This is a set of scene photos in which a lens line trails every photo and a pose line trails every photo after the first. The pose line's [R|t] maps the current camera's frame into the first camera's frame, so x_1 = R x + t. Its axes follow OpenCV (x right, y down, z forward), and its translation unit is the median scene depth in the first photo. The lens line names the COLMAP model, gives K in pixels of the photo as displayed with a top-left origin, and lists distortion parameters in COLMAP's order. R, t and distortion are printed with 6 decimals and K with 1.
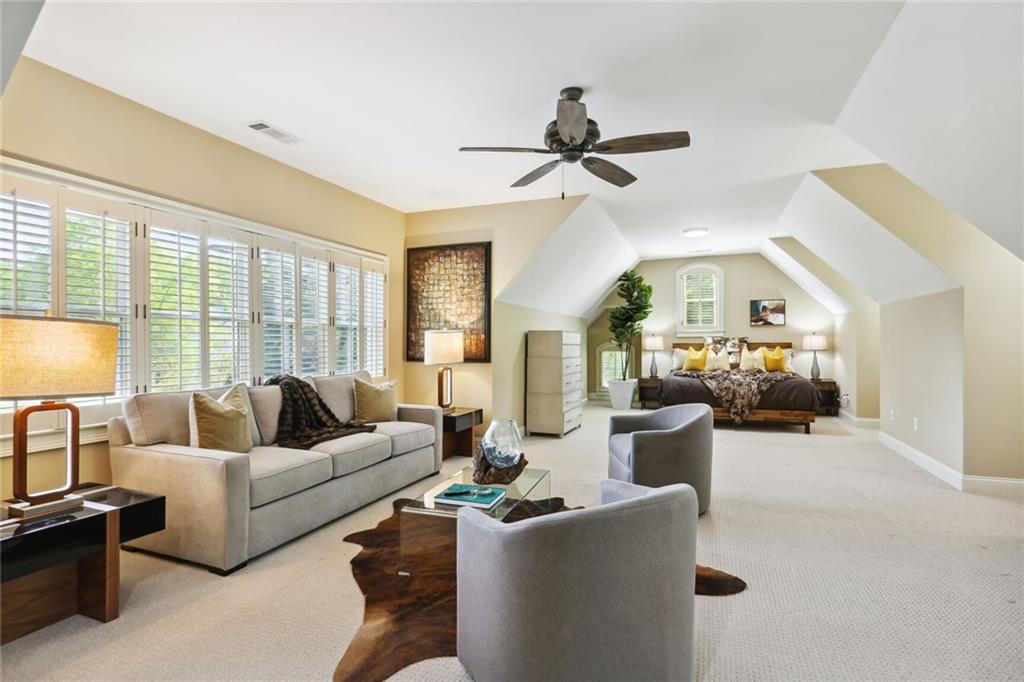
lens RADIAL K [[501.3, 0, 513.1], [0, 501.3, 333.8], [0, 0, 1]] dist [-0.025847, 0.016426]
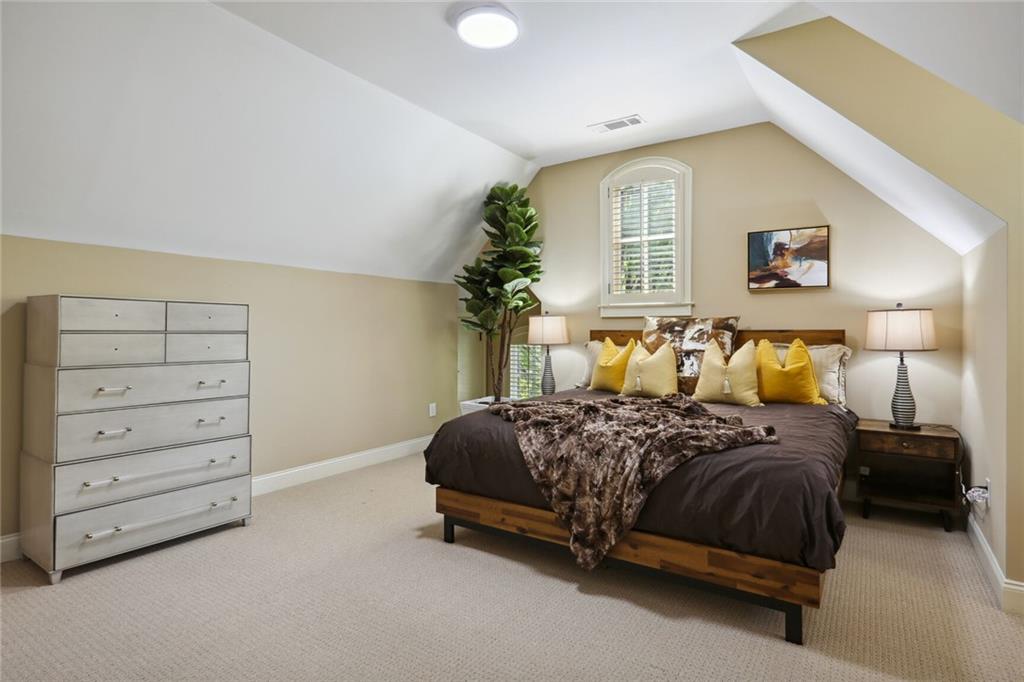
lens RADIAL K [[542.8, 0, 513.4], [0, 542.8, 324.3], [0, 0, 1]] dist [0.005191, 0.001299]
pose [[0.979331, 0.001636, -0.202259, 0.385684], [0.000285, 0.999955, 0.009468, 0.008956], [0.202265, -0.009330, 0.979286, 0.511478]]
